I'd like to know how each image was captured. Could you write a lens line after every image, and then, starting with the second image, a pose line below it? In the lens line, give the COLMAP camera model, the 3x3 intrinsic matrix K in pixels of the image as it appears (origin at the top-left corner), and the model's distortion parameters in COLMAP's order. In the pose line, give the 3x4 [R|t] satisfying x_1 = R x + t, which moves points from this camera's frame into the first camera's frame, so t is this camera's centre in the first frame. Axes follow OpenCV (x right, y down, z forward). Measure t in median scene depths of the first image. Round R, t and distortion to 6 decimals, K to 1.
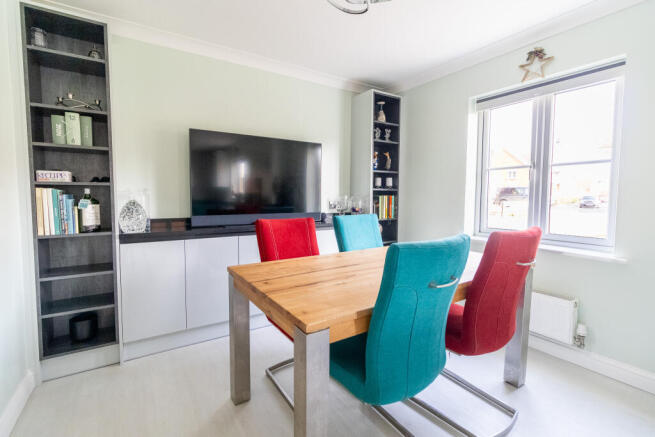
lens RADIAL K [[302.7, 0, 328.5], [0, 302.7, 215.7], [0, 0, 1]] dist [0.003177, 0.000127]
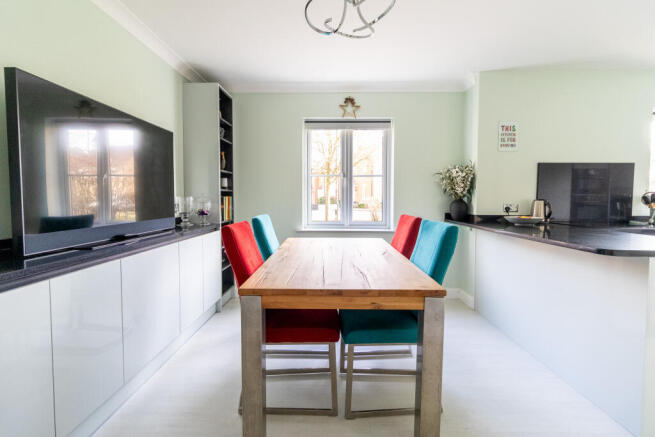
lens RADIAL K [[302.7, 0, 323.1], [0, 302.7, 207.6], [0, 0, 1]] dist [0.003177, 0.000127]
pose [[0.565540, -0.032646, 0.824075, -0.514396], [0.056009, 0.998430, 0.001115, -0.017650], [-0.822817, 0.045525, 0.566480, 0.243290]]
